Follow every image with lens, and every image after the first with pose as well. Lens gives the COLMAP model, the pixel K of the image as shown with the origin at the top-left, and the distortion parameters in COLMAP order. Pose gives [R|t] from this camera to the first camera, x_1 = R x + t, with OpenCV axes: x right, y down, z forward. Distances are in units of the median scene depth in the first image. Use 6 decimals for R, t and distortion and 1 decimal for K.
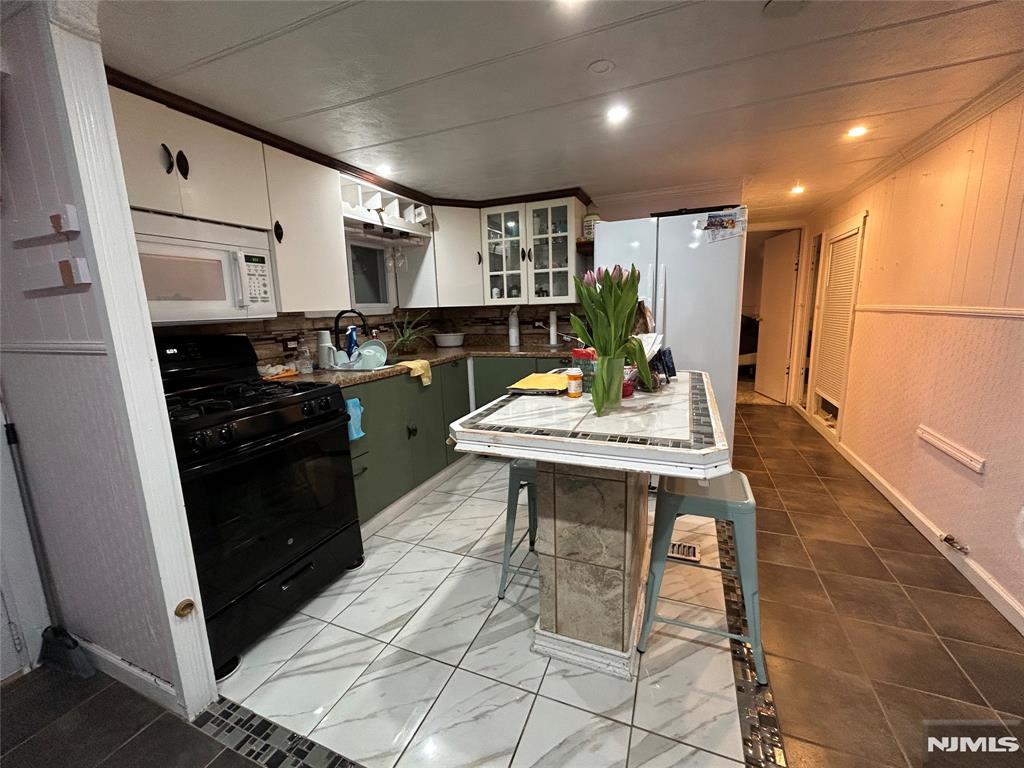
lens RADIAL K [[412.9, 0, 514.6], [0, 412.9, 382.9], [0, 0, 1]] dist [-0.001183, 0.000413]
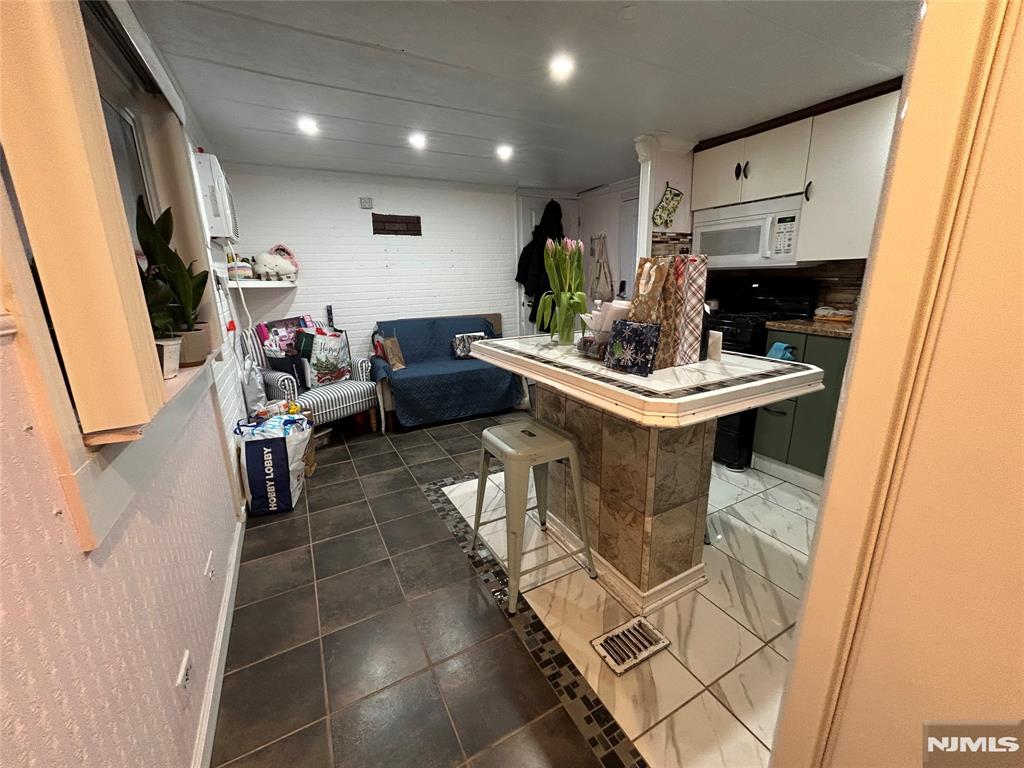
lens RADIAL K [[412.9, 0, 514.1], [0, 412.9, 382.8], [0, 0, 1]] dist [-0.001183, 0.000413]
pose [[-0.631108, 0.239972, -0.737642, 1.008009], [-0.095845, 0.919532, 0.381148, -0.241700], [0.769751, 0.311245, -0.557324, 1.234765]]
